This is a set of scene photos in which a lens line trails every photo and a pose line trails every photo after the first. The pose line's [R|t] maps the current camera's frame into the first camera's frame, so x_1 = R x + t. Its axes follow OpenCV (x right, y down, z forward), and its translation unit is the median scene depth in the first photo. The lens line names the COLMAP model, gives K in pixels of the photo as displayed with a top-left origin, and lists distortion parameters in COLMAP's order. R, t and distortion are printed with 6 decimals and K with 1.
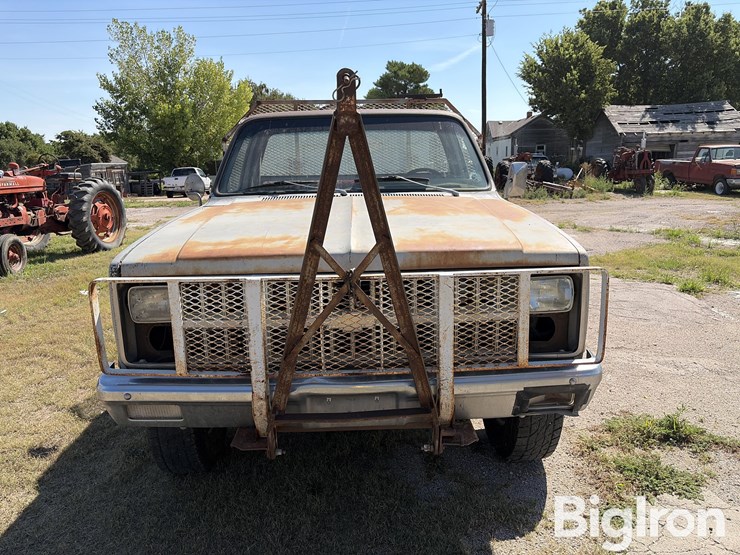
lens RADIAL K [[557.2, 0, 370.0], [0, 557.2, 277.5], [0, 0, 1]] dist [0.046625, -0.059404]
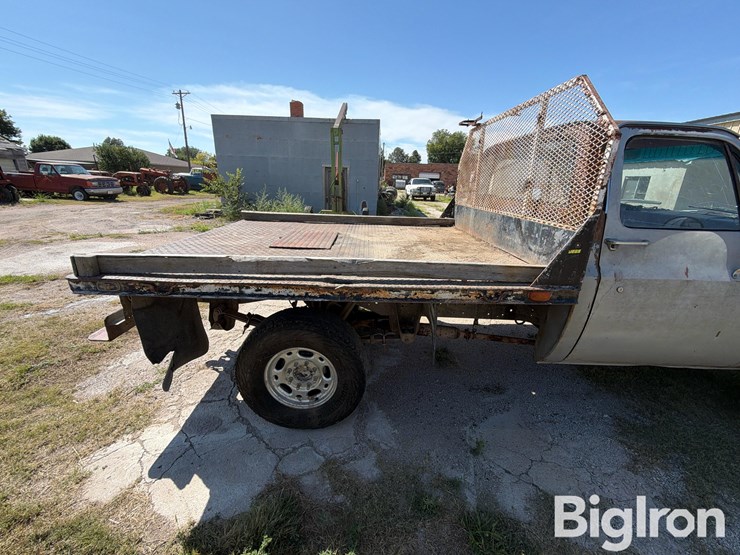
lens RADIAL K [[295.7, 0, 370.0], [0, 295.7, 277.5], [0, 0, 1]] dist [-0.000365, -0.000003]
pose [[0.016239, -0.286188, 0.958036, -1.030382], [0.166789, 0.945513, 0.279619, -0.432621], [-0.985859, 0.155249, 0.063087, 2.255305]]
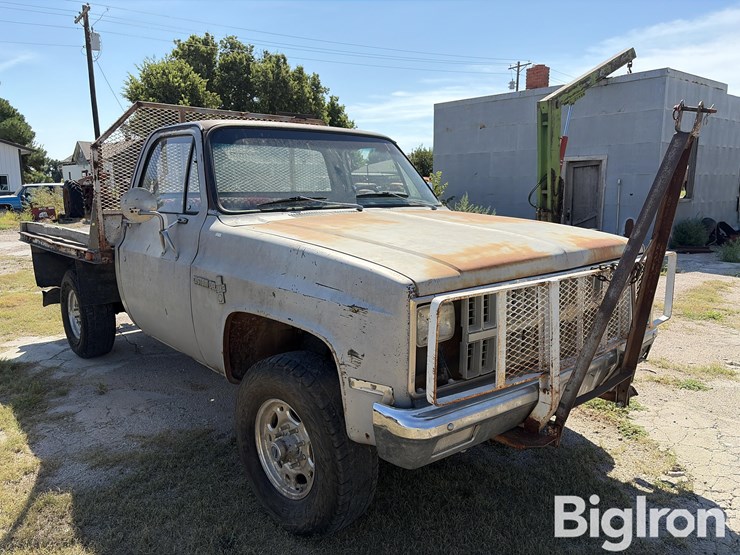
lens RADIAL K [[558.9, 0, 375.1], [0, 558.9, 279.9], [0, 0, 1]] dist [0.050205, -0.060374]
pose [[0.757385, -0.089085, 0.646863, -0.893557], [0.116553, 0.993184, 0.000313, -0.029467], [-0.642482, 0.075157, 0.762606, 0.307382]]
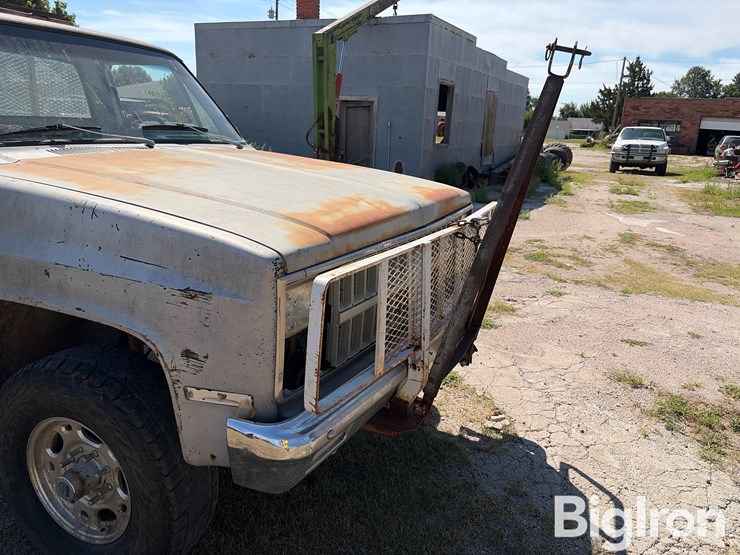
lens RADIAL K [[559.1, 0, 371.4], [0, 559.1, 283.7], [0, 0, 1]] dist [0.042865, -0.055172]
pose [[0.437340, -0.201680, 0.876390, -0.818900], [0.122893, 0.978789, 0.163918, -0.071146], [-0.890860, 0.036014, 0.452849, 0.515635]]
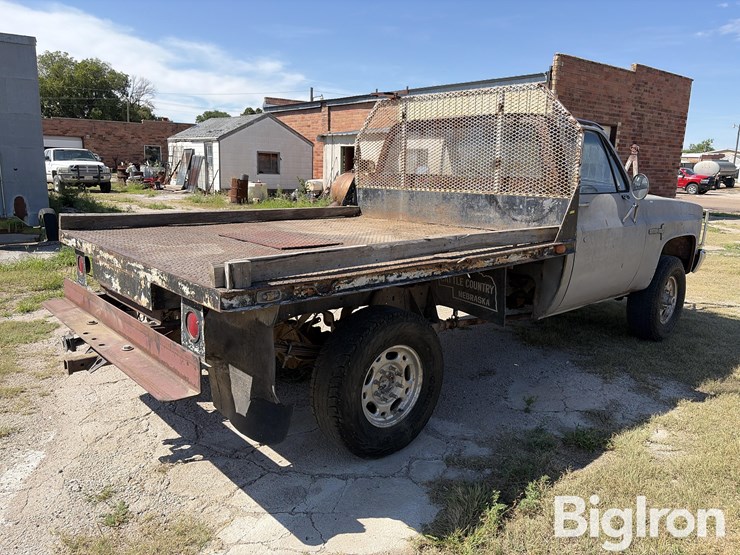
lens RADIAL K [[558.9, 0, 375.1], [0, 558.9, 279.9], [0, 0, 1]] dist [0.050205, -0.060374]
pose [[-0.648055, -0.142847, 0.748077, -1.237688], [0.144175, 0.941481, 0.304676, -0.599749], [-0.747822, 0.305300, -0.589537, 3.151416]]
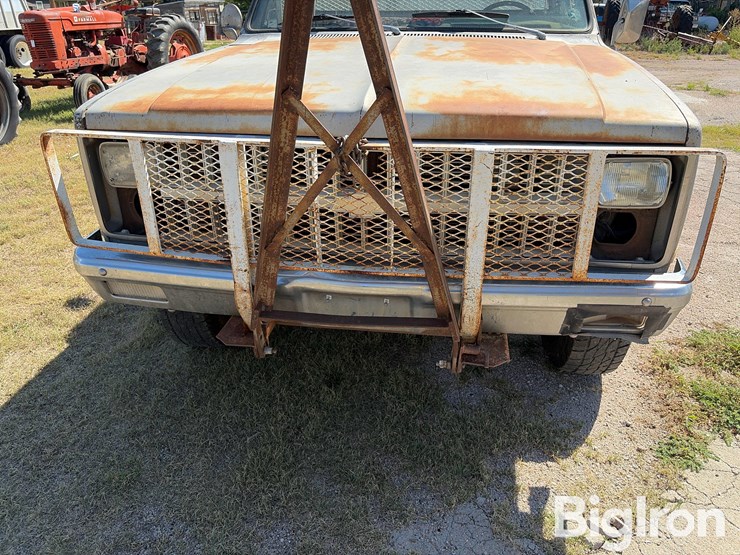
lens RADIAL K [[559.1, 0, 377.9], [0, 559.1, 277.1], [0, 0, 1]] dist [0.051679, -0.075369]
pose [[0.986400, 0.086204, -0.139946, 0.090850], [-0.049243, 0.967312, 0.248764, -0.014899], [0.156816, -0.238489, 0.958401, 0.188772]]
